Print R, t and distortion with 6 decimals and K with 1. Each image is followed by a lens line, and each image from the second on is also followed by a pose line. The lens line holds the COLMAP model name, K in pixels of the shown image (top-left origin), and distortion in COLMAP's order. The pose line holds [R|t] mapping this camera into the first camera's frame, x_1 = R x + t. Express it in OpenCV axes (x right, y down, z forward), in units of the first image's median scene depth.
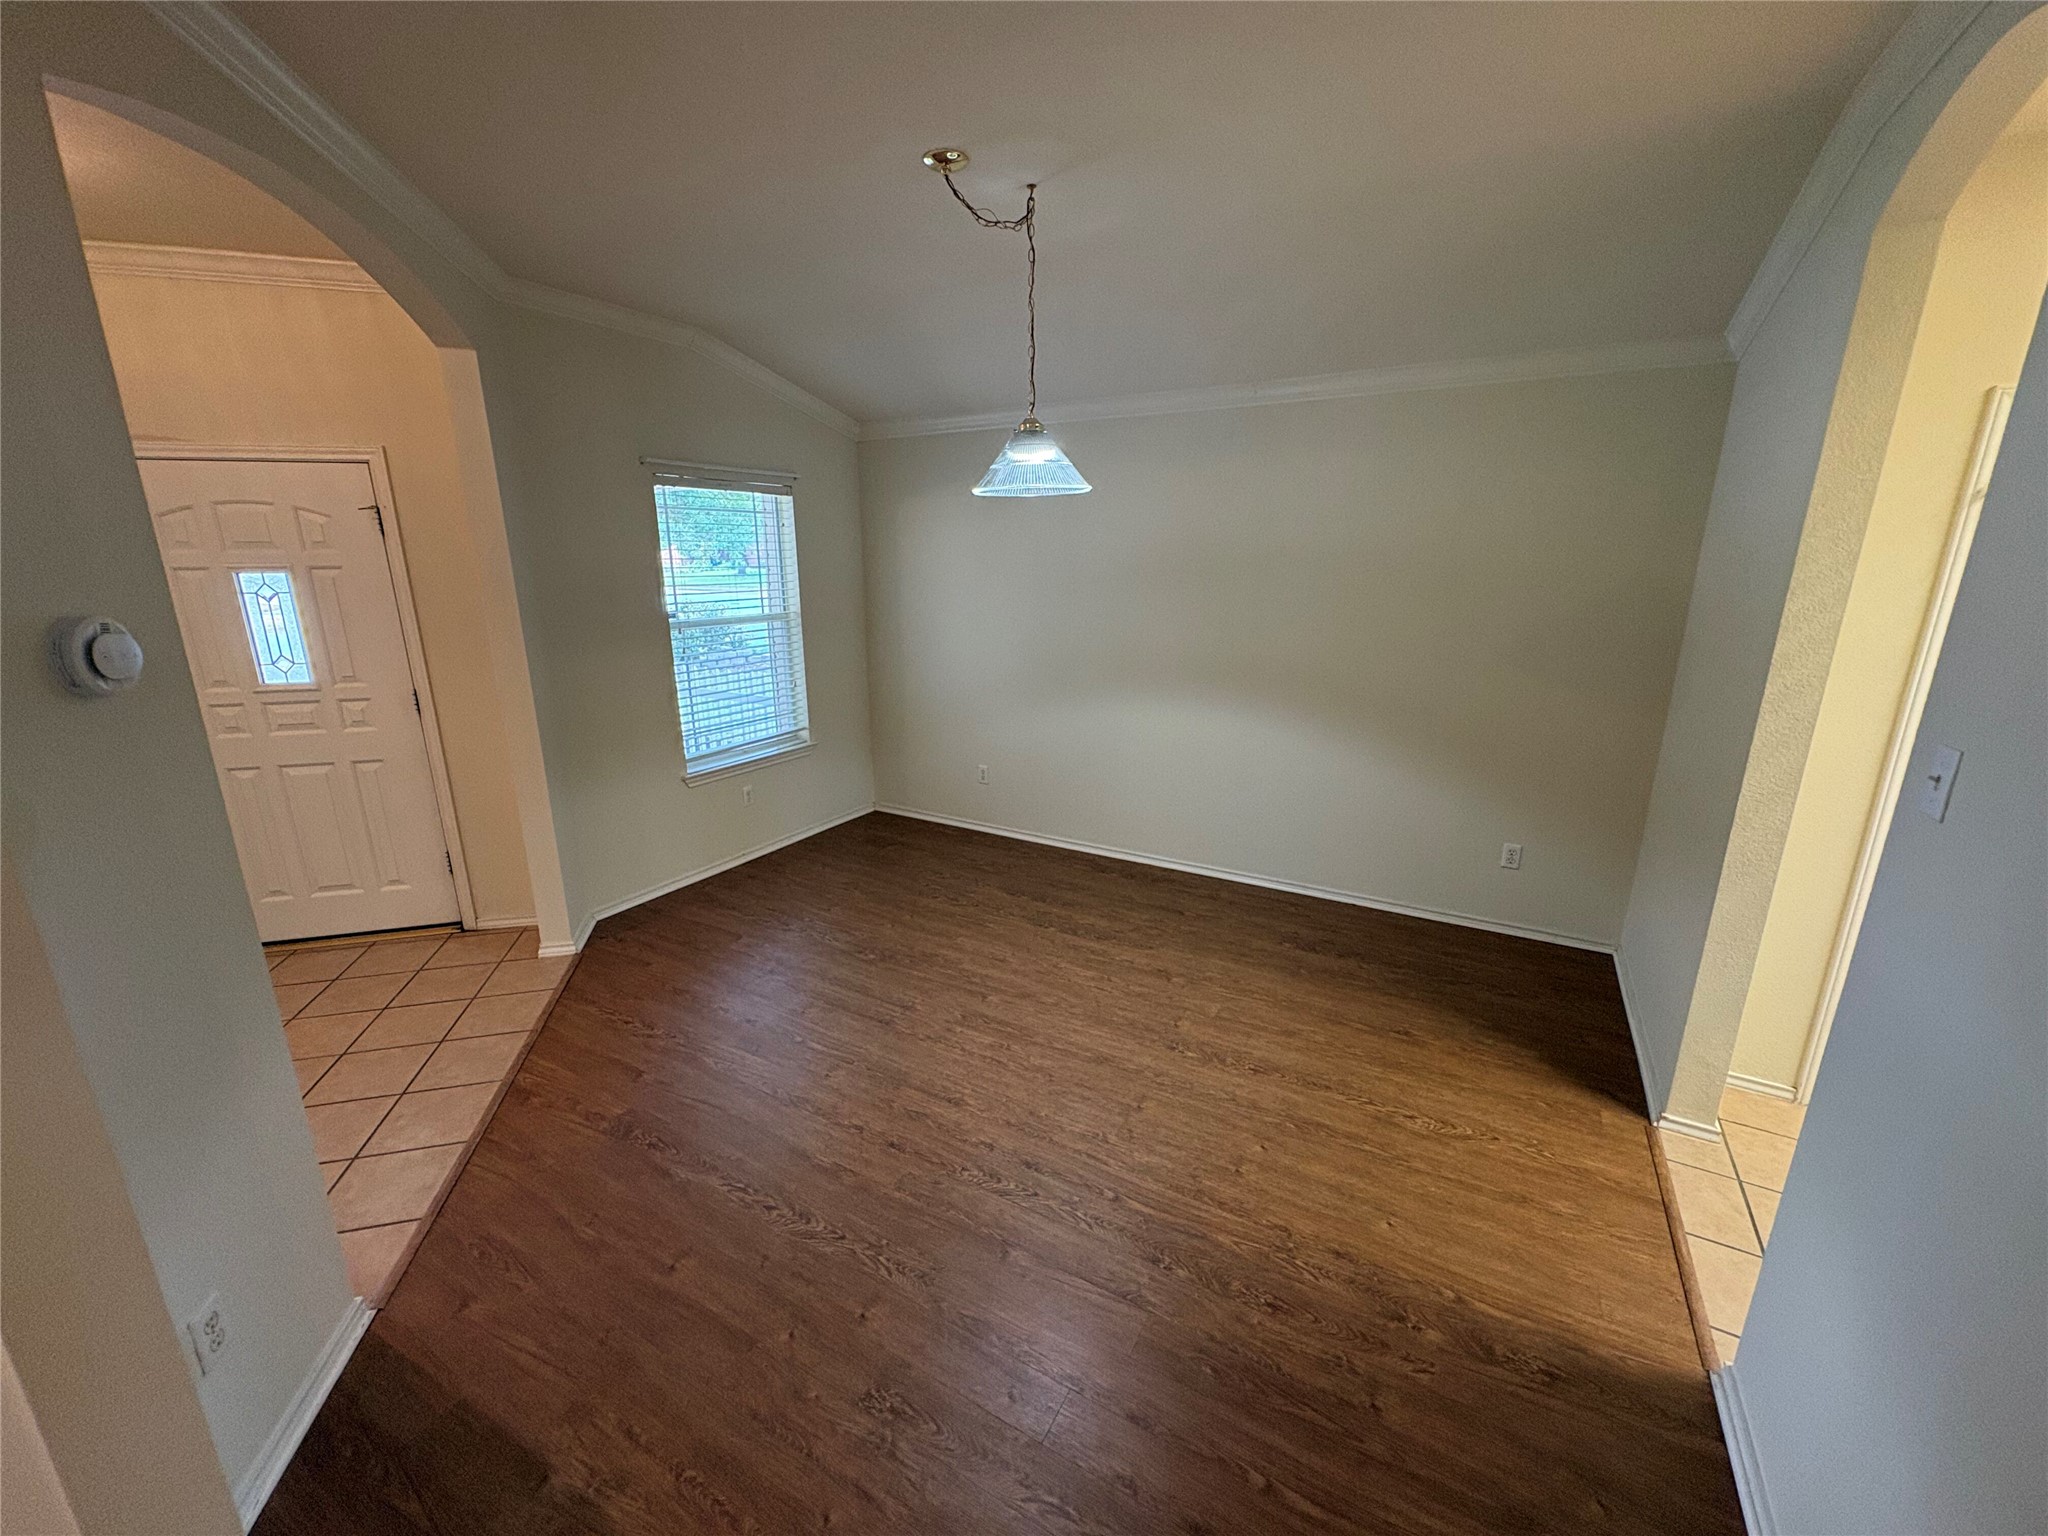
lens RADIAL K [[814.9, 0, 1024.0], [0, 814.9, 768.0], [0, 0, 1]] dist [0.001072, 0.000232]
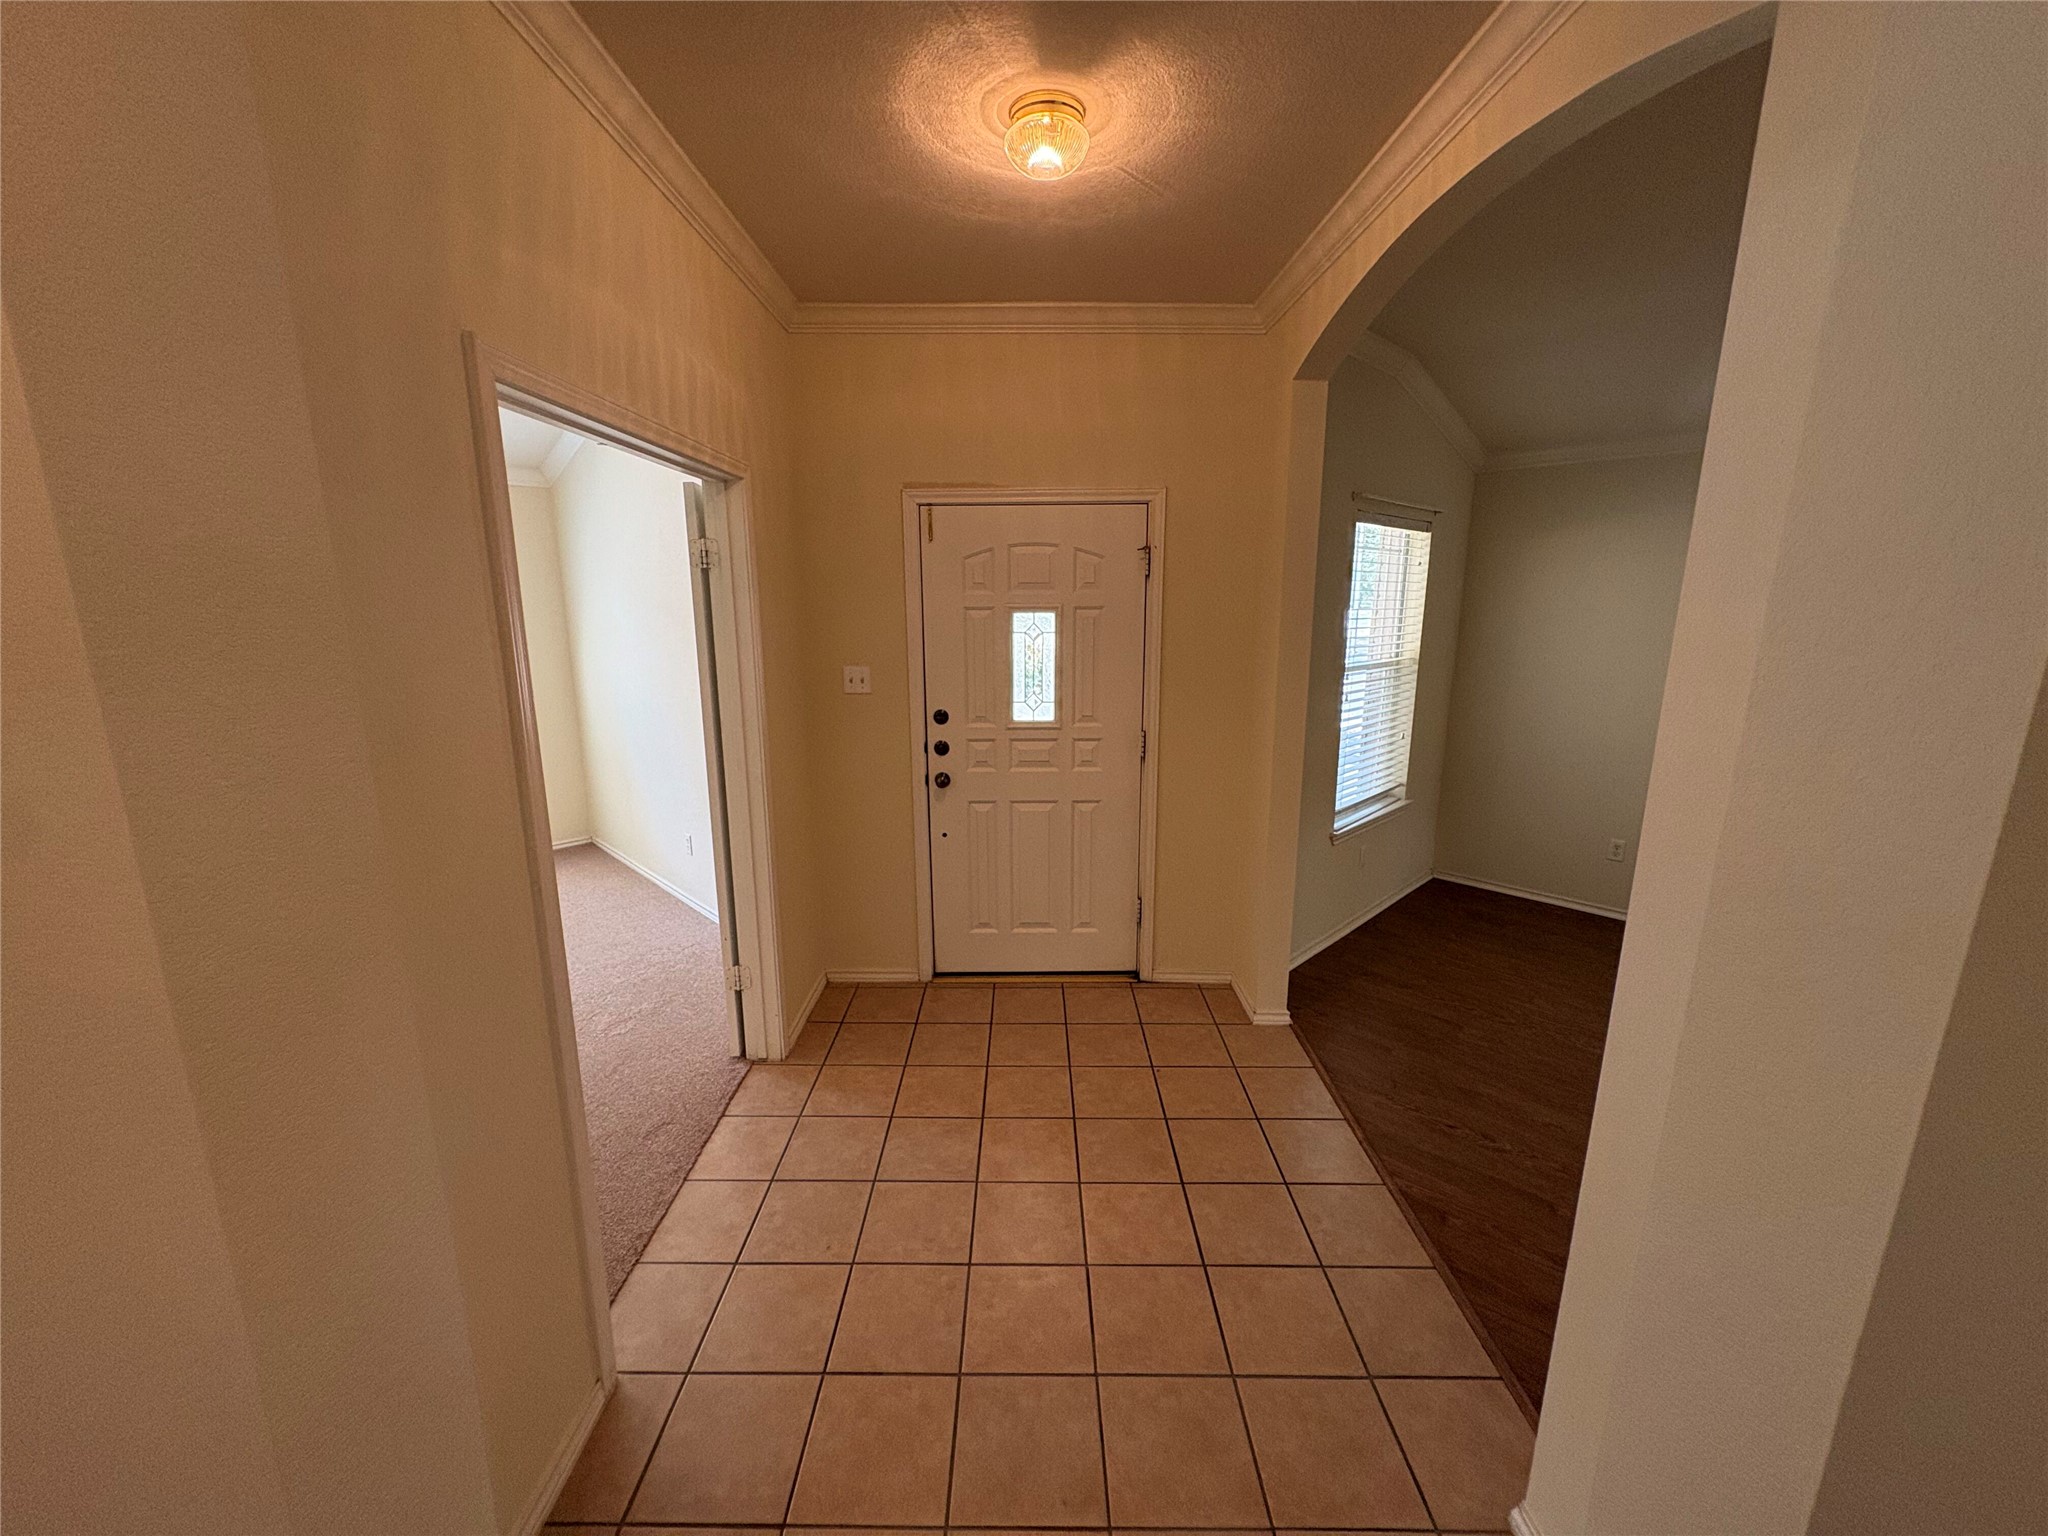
lens RADIAL K [[814.9, 0, 1024.0], [0, 814.9, 768.0], [0, 0, 1]] dist [0.001072, 0.000232]
pose [[0.966688, 0.052282, -0.250561, -0.621746], [-0.065399, 0.996875, -0.044312, 0.000253], [0.247462, 0.059222, 0.967086, 0.021003]]
